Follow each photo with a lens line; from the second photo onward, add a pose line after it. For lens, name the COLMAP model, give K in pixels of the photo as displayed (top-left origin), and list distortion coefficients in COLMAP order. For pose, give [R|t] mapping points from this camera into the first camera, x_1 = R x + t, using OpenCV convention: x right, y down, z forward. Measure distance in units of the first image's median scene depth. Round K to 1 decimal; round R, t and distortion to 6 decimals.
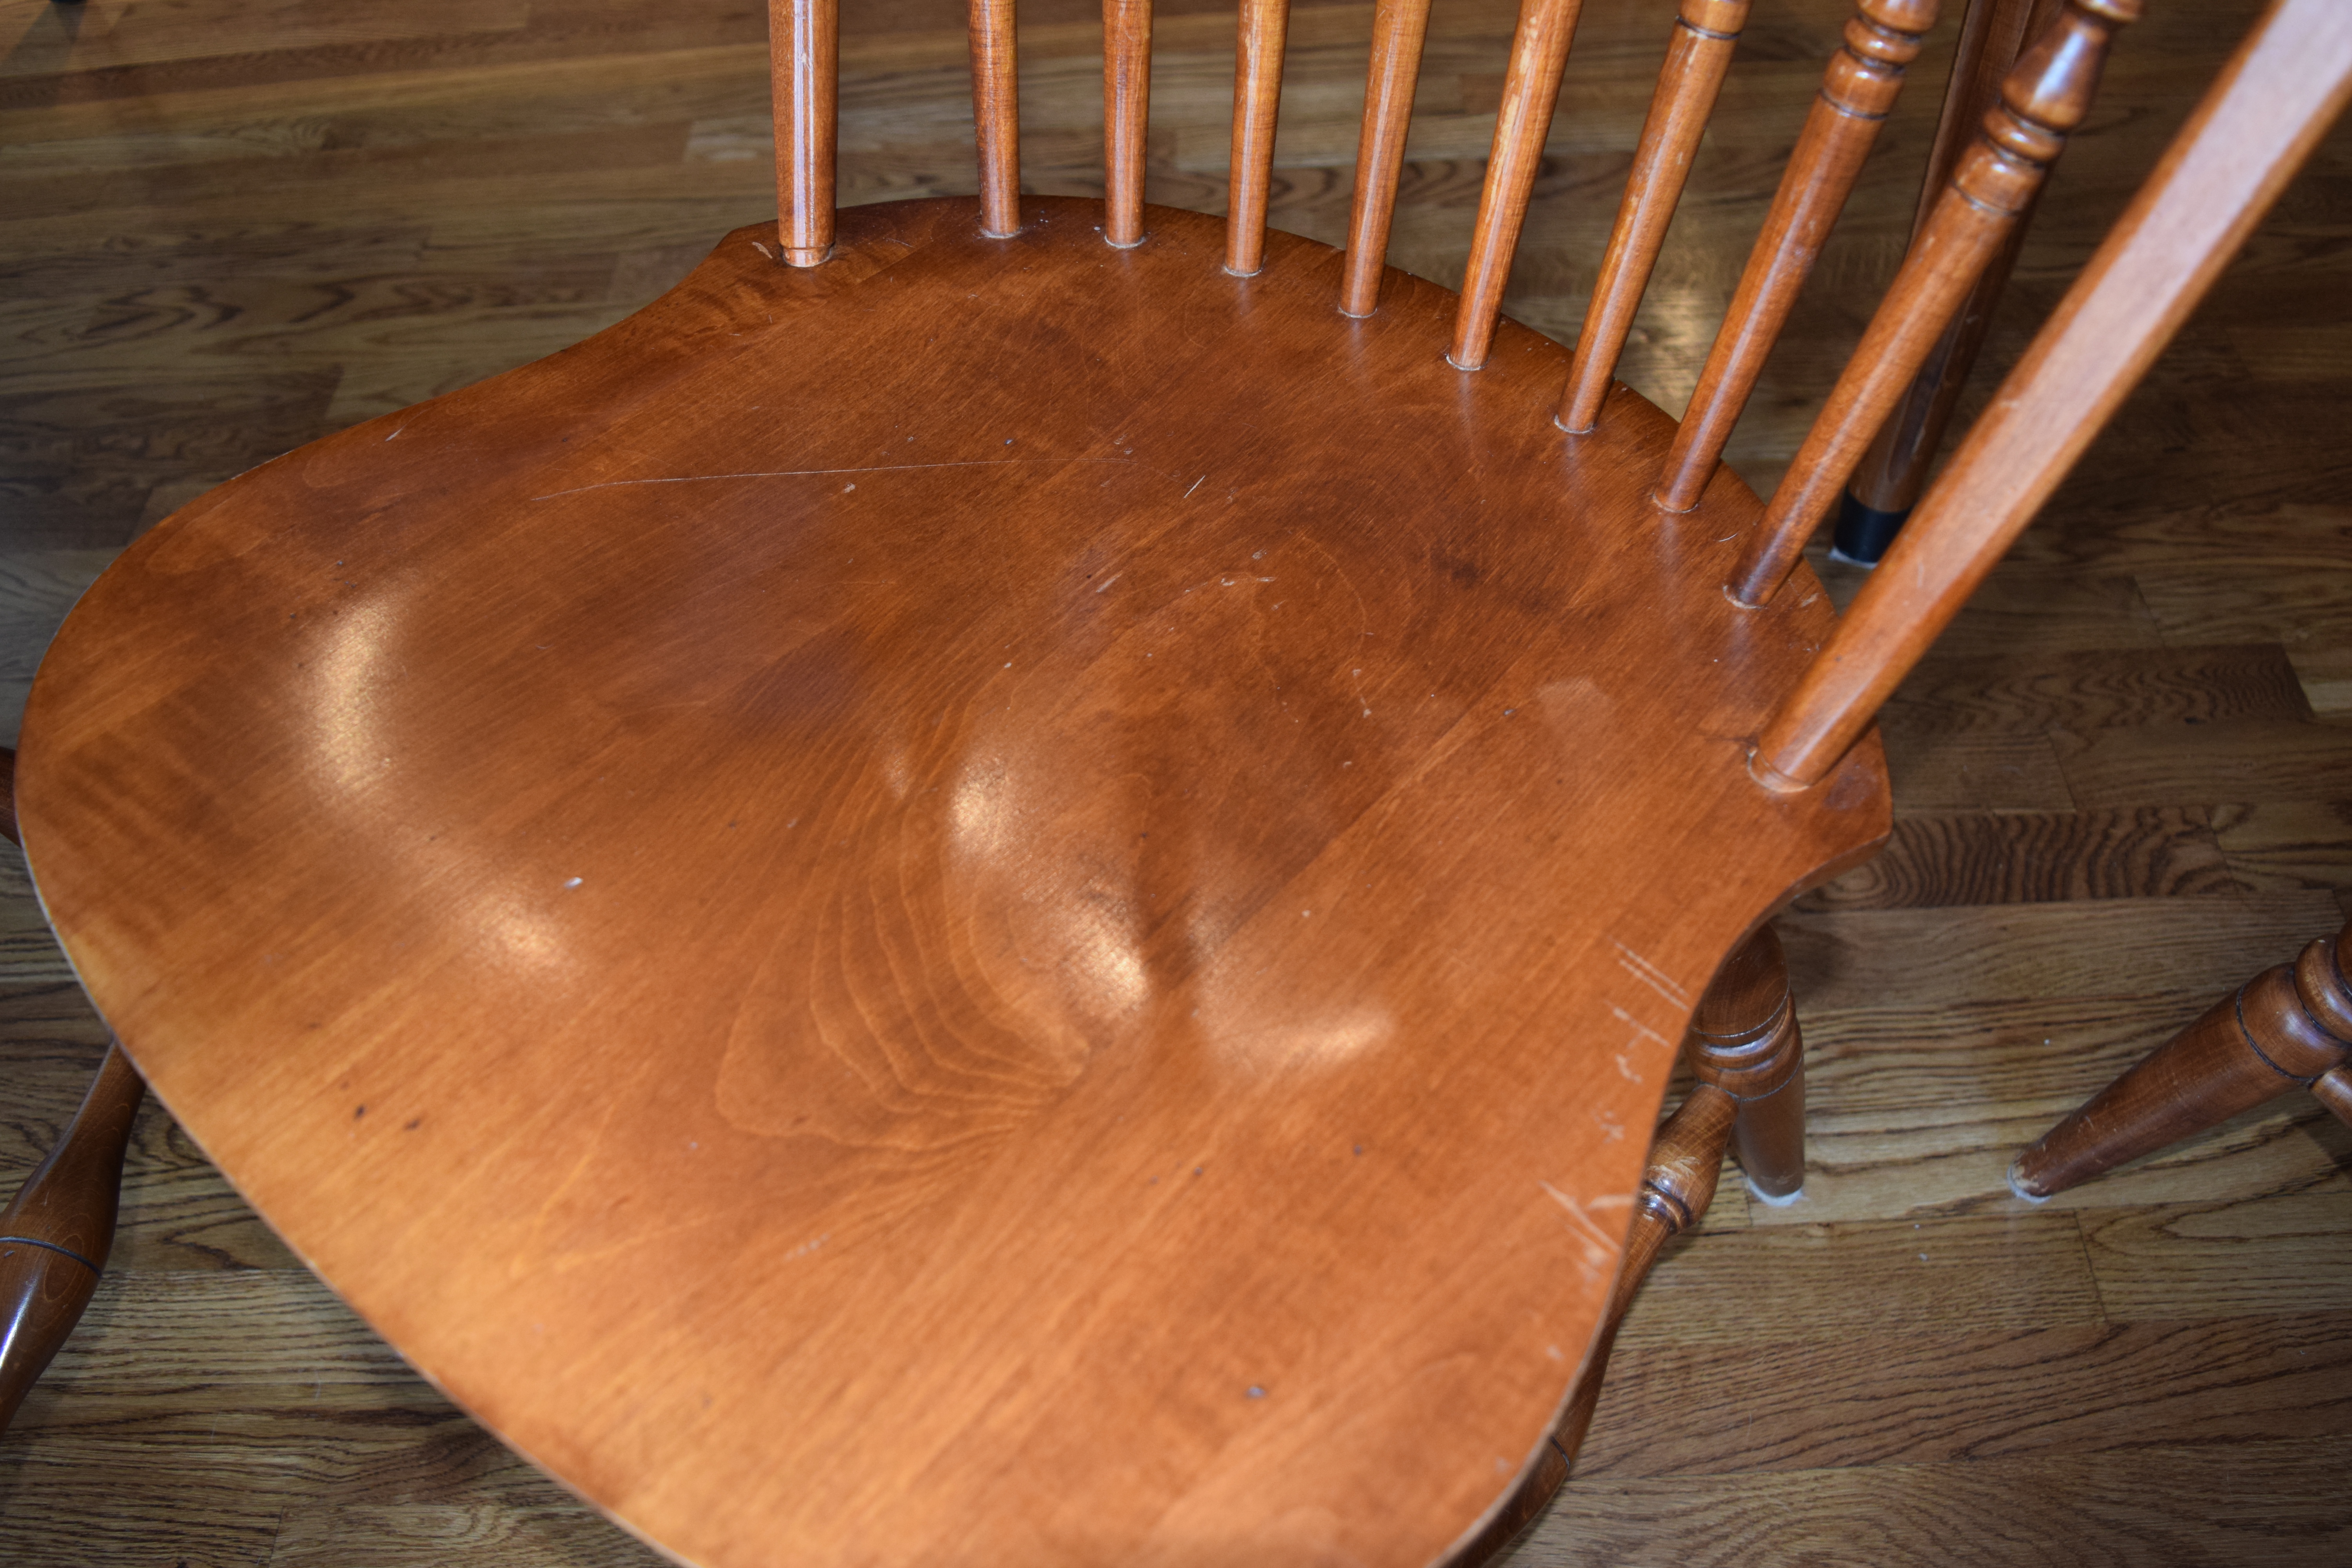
lens RADIAL K [[1836.0, 0, 1183.4], [0, 1836.0, 792.1], [0, 0, 1]] dist [-0.100261, 0.024428]
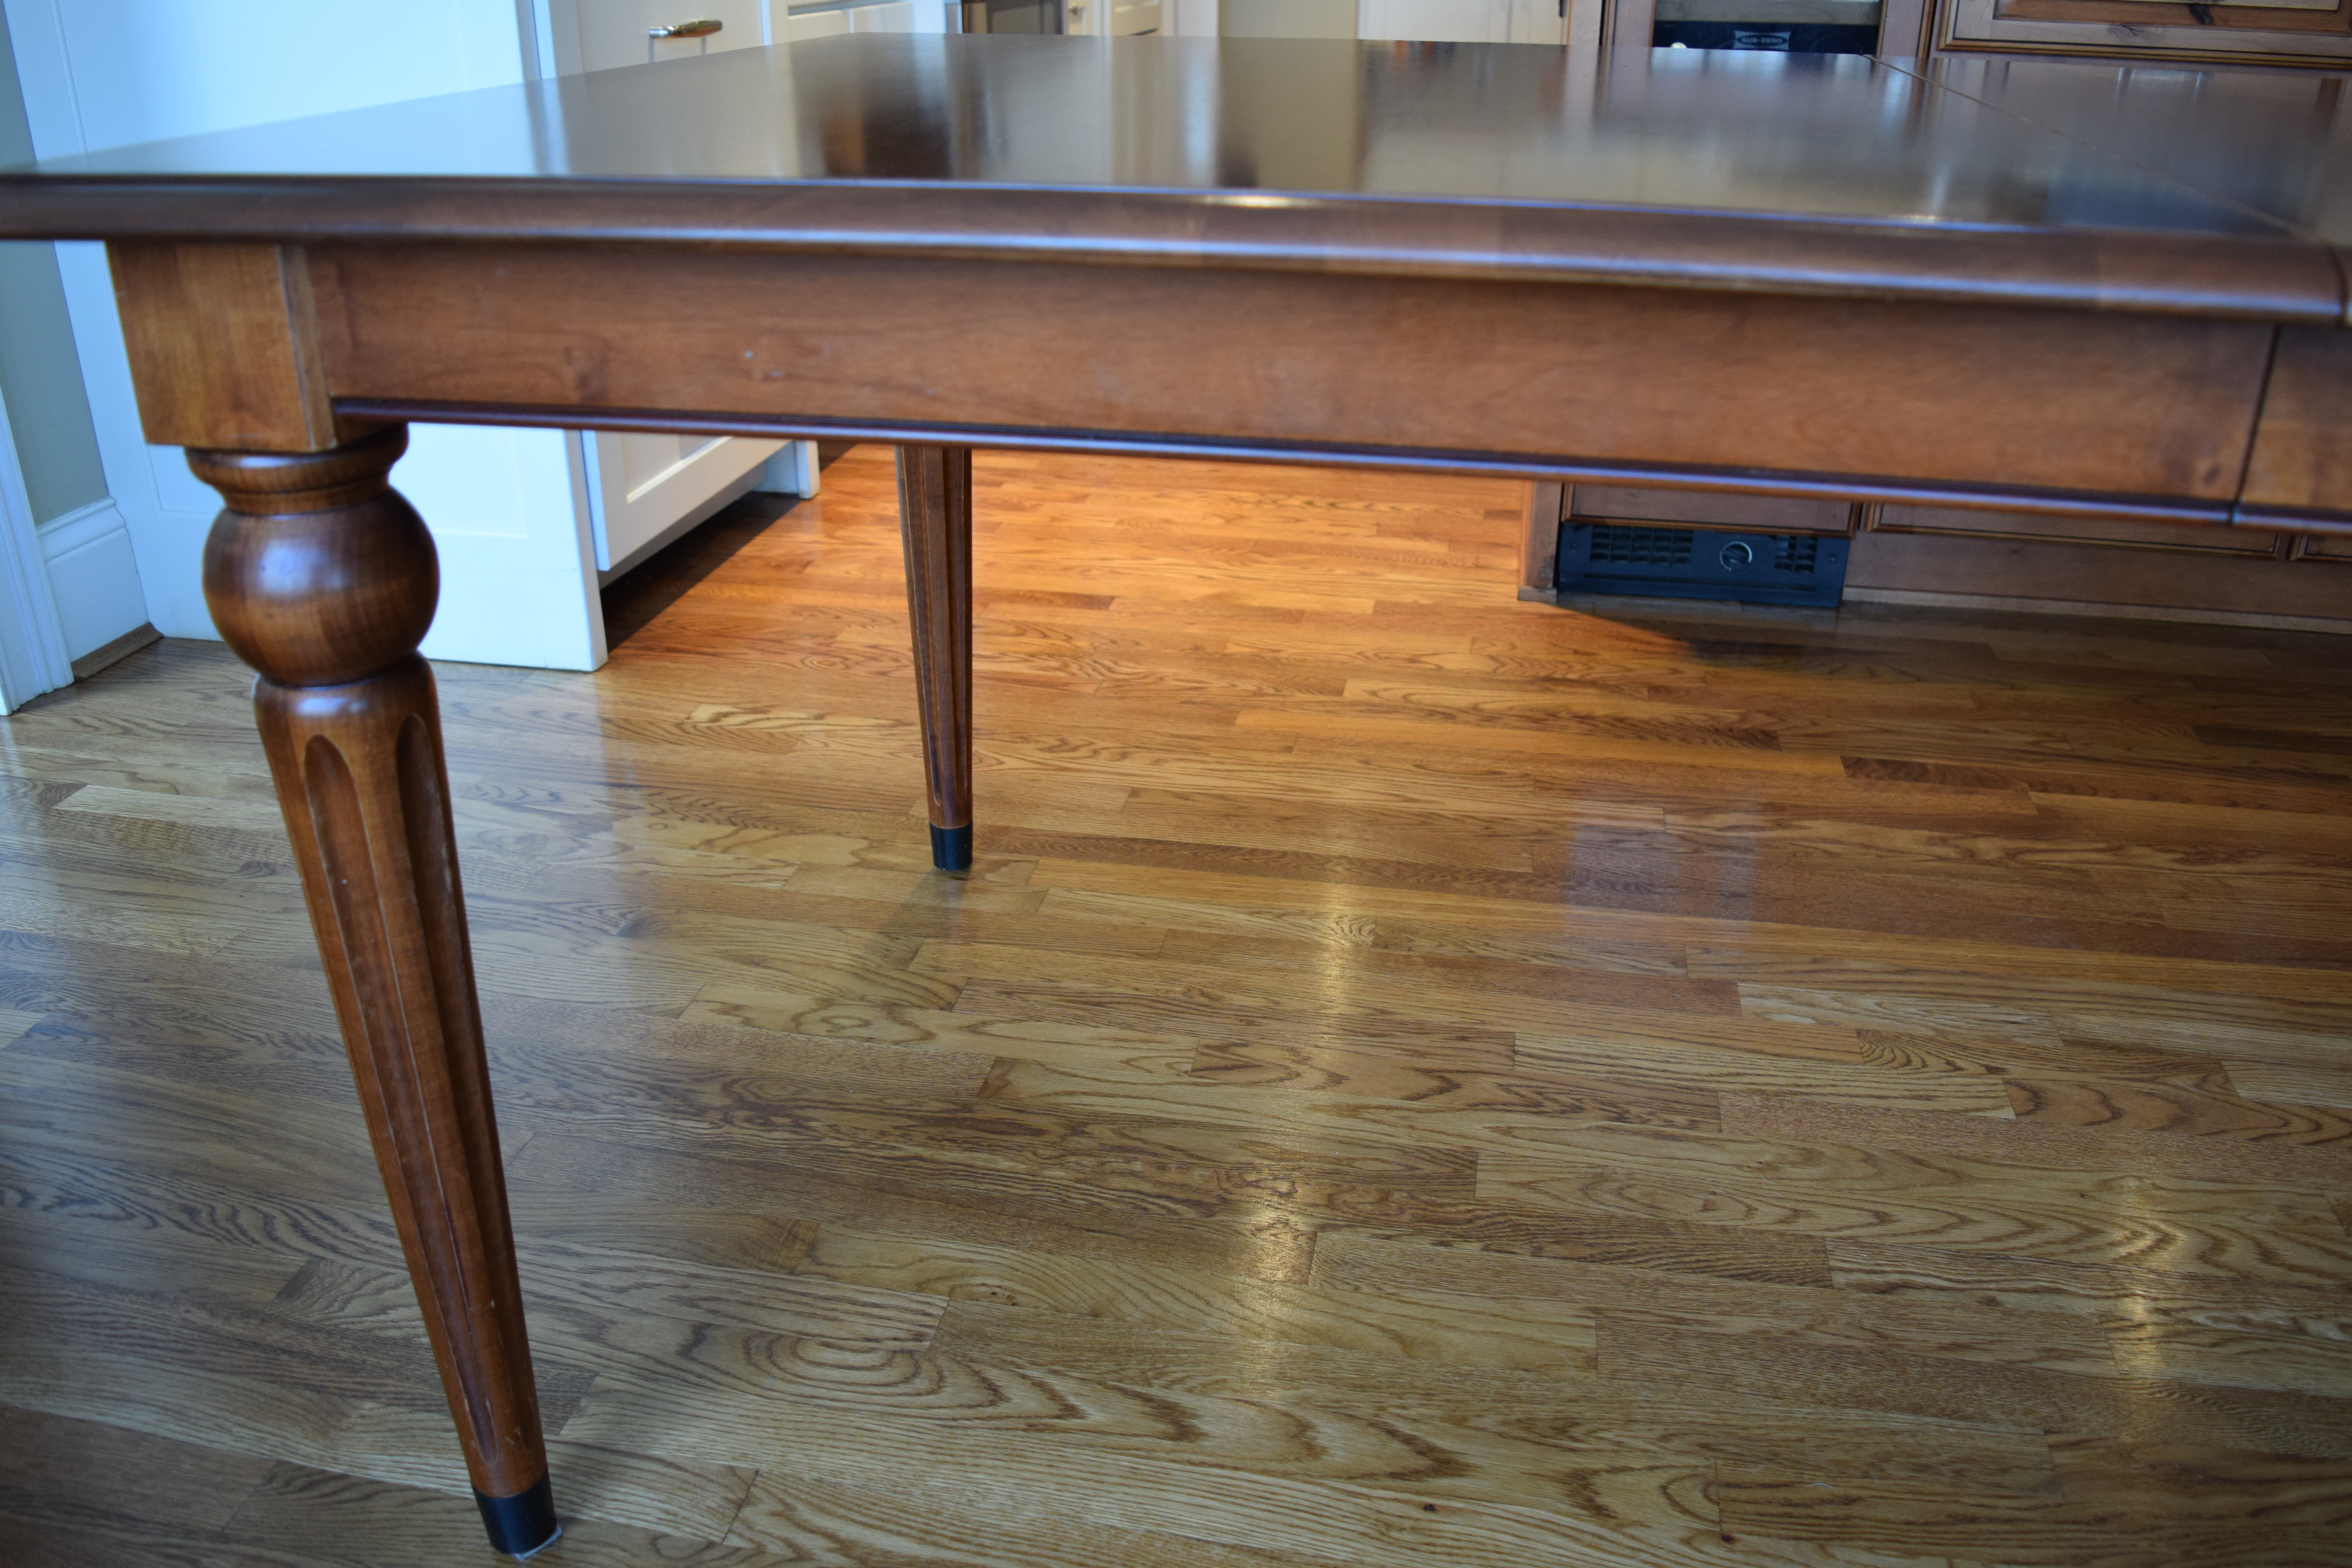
lens RADIAL K [[1836.0, 0, 1175.9], [0, 1836.0, 788.4], [0, 0, 1]] dist [-0.100261, 0.024428]
pose [[0.977964, 0.134681, -0.159525, -0.733504], [-0.192621, 0.876782, -0.440625, 0.113064], [0.080525, 0.461644, 0.883403, -0.063747]]
